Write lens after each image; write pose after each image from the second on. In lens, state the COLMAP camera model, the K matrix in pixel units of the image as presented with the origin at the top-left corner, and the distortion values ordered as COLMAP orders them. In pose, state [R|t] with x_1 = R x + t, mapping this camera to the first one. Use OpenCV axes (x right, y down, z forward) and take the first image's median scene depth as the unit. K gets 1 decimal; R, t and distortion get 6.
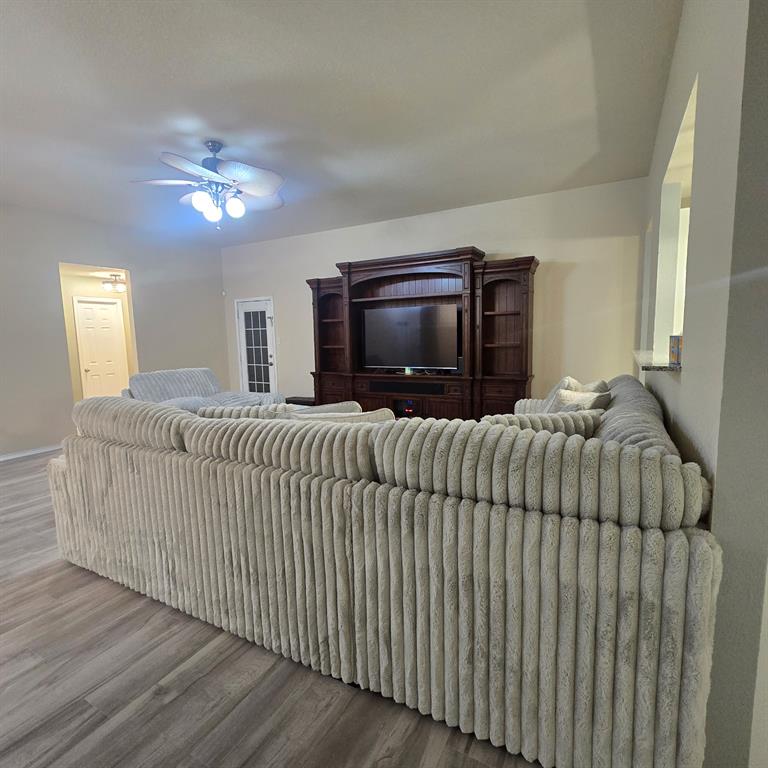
lens RADIAL K [[418.7, 0, 389.7], [0, 418.7, 383.9], [0, 0, 1]] dist [-0.001860, -0.002438]
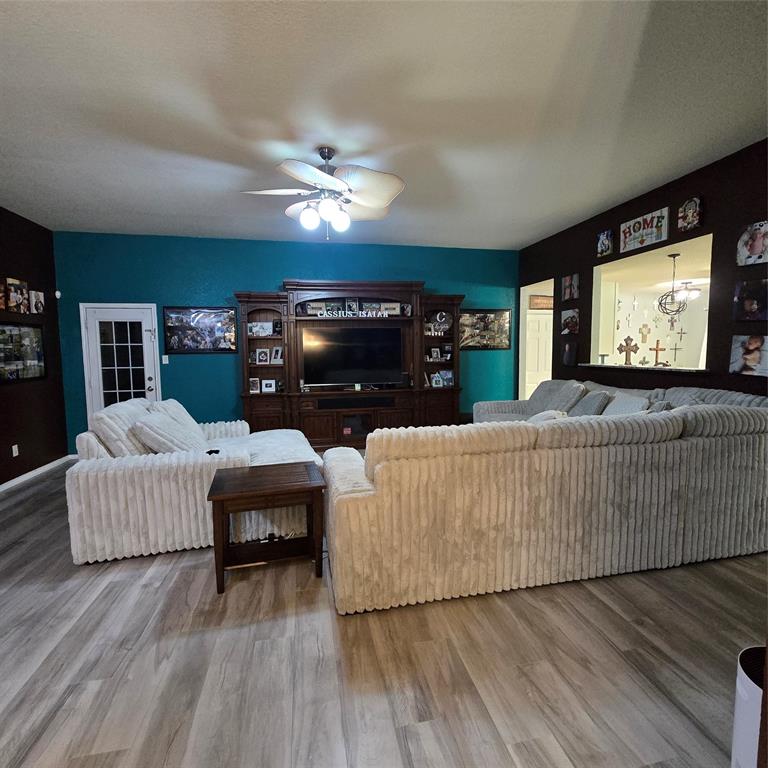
lens RADIAL K [[418.5, 0, 388.9], [0, 418.5, 383.5], [0, 0, 1]] dist [0.000932, -0.003588]
pose [[0.765105, -0.038893, 0.642729, -0.819116], [0.069920, 0.997290, -0.022884, -0.014153], [-0.640098, 0.062449, 0.765751, 0.189325]]
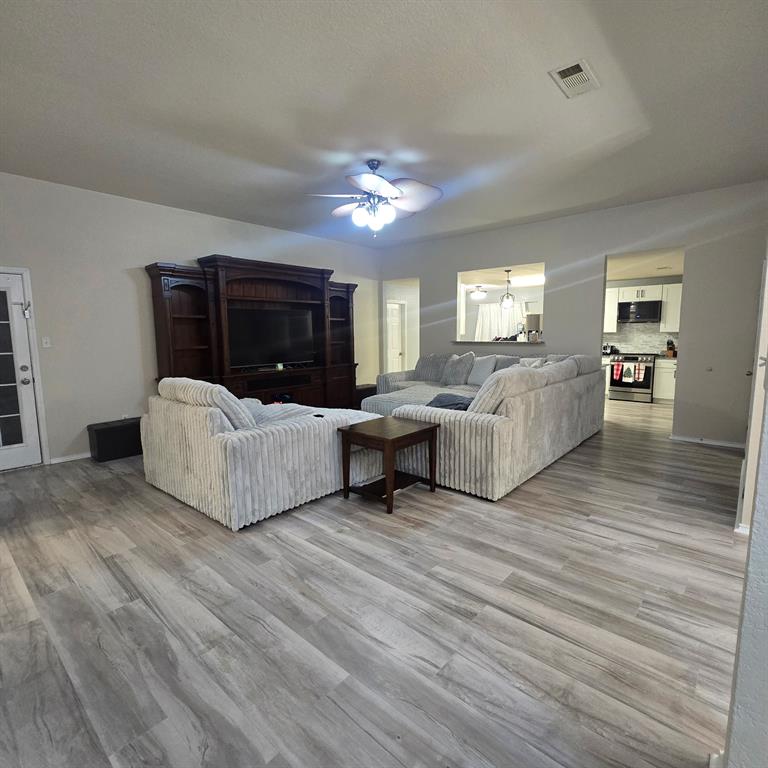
lens RADIAL K [[418.7, 0, 391.9], [0, 418.7, 384.7], [0, 0, 1]] dist [-0.001860, -0.002438]
pose [[0.217965, -0.102357, 0.970574, -1.373290], [0.119659, 0.989785, 0.077511, -0.048223], [-0.968593, 0.099244, 0.227986, 0.655032]]
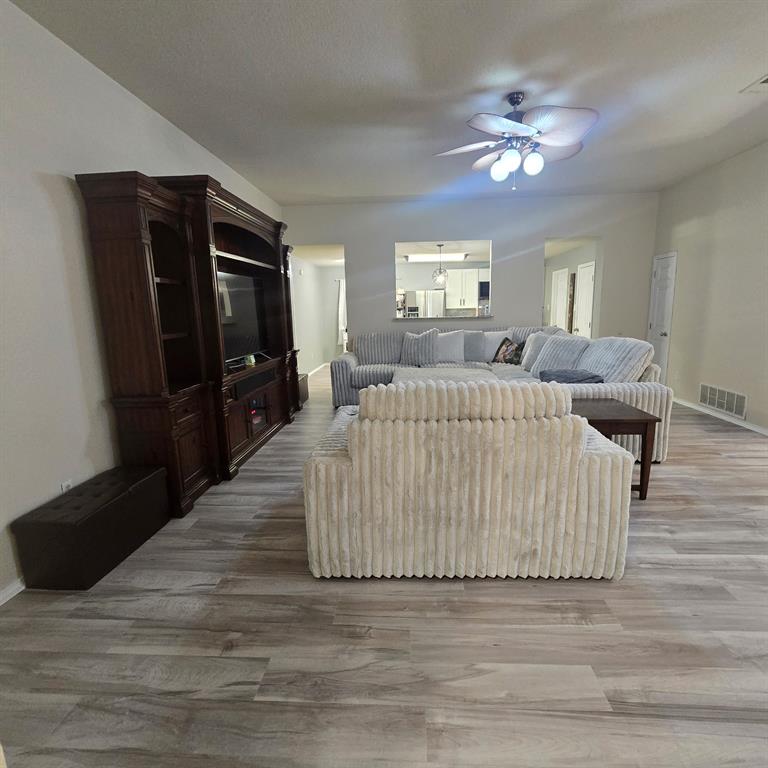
lens RADIAL K [[418.7, 0, 389.9], [0, 418.7, 384.9], [0, 0, 1]] dist [-0.001860, -0.002438]
pose [[-0.423905, -0.134567, 0.895654, -1.065922], [0.138110, 0.967732, 0.210762, -0.159603], [-0.895114, 0.213042, -0.391642, 1.527412]]
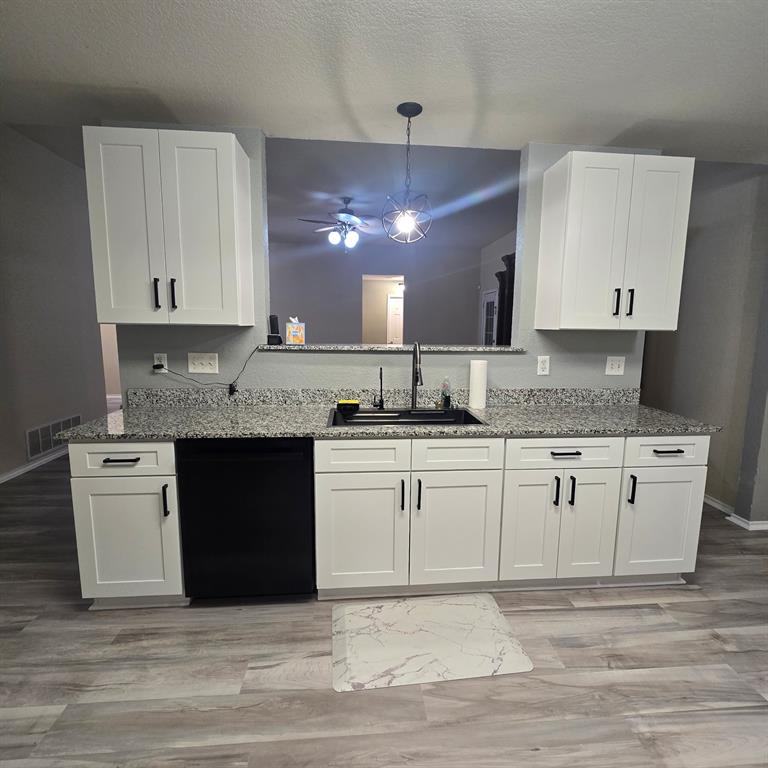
lens RADIAL K [[418.7, 0, 389.3], [0, 418.7, 383.5], [0, 0, 1]] dist [-0.001860, -0.002438]
pose [[0.547059, 0.143924, -0.824628, 0.947634], [-0.121847, 0.988308, 0.091658, -0.039585], [0.828178, 0.050336, 0.558200, 0.244786]]
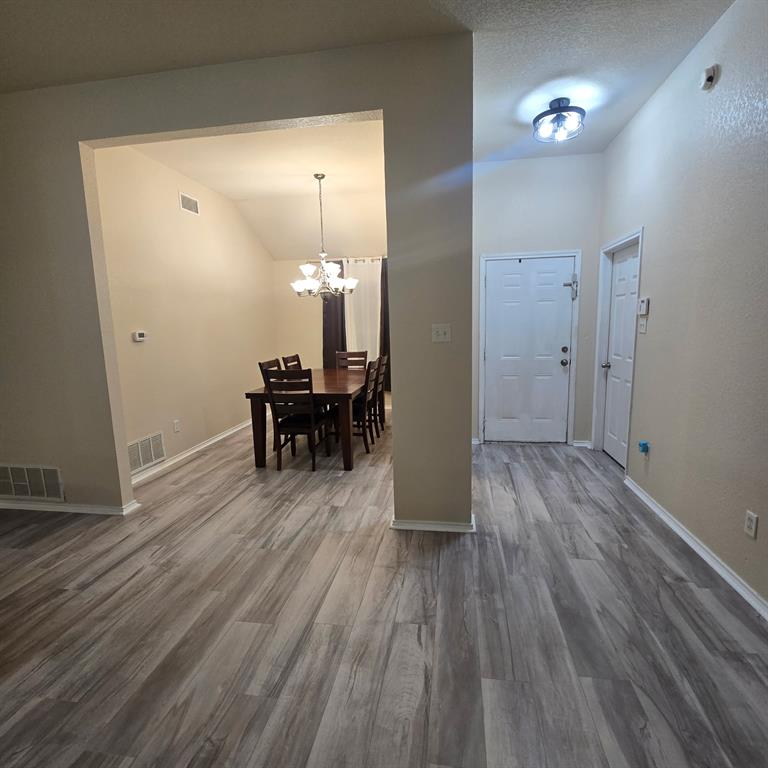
lens RADIAL K [[418.7, 0, 388.1], [0, 418.7, 384.4], [0, 0, 1]] dist [-0.001860, -0.002438]
pose [[-0.942347, 0.092827, -0.321506, -0.805559], [0.004608, 0.964265, 0.264901, -0.115075], [0.334606, 0.248147, -0.909099, 1.095788]]
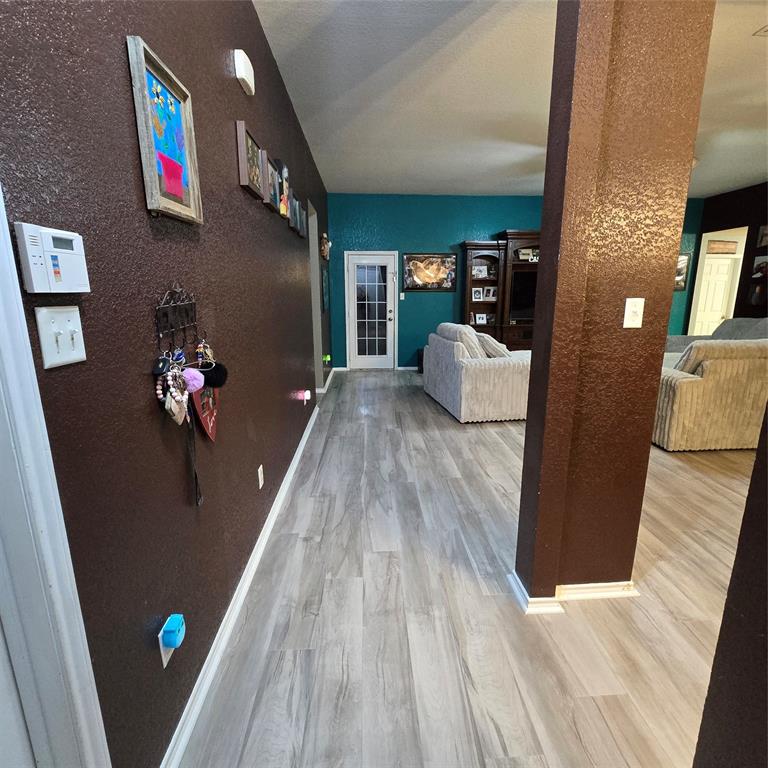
lens RADIAL K [[418.5, 0, 389.7], [0, 418.5, 383.7], [0, 0, 1]] dist [0.000932, -0.003588]
pose [[0.851709, -0.093083, 0.515681, -1.516982], [0.044542, 0.993395, 0.105746, 0.001937], [-0.522118, -0.067095, 0.850230, 0.221320]]
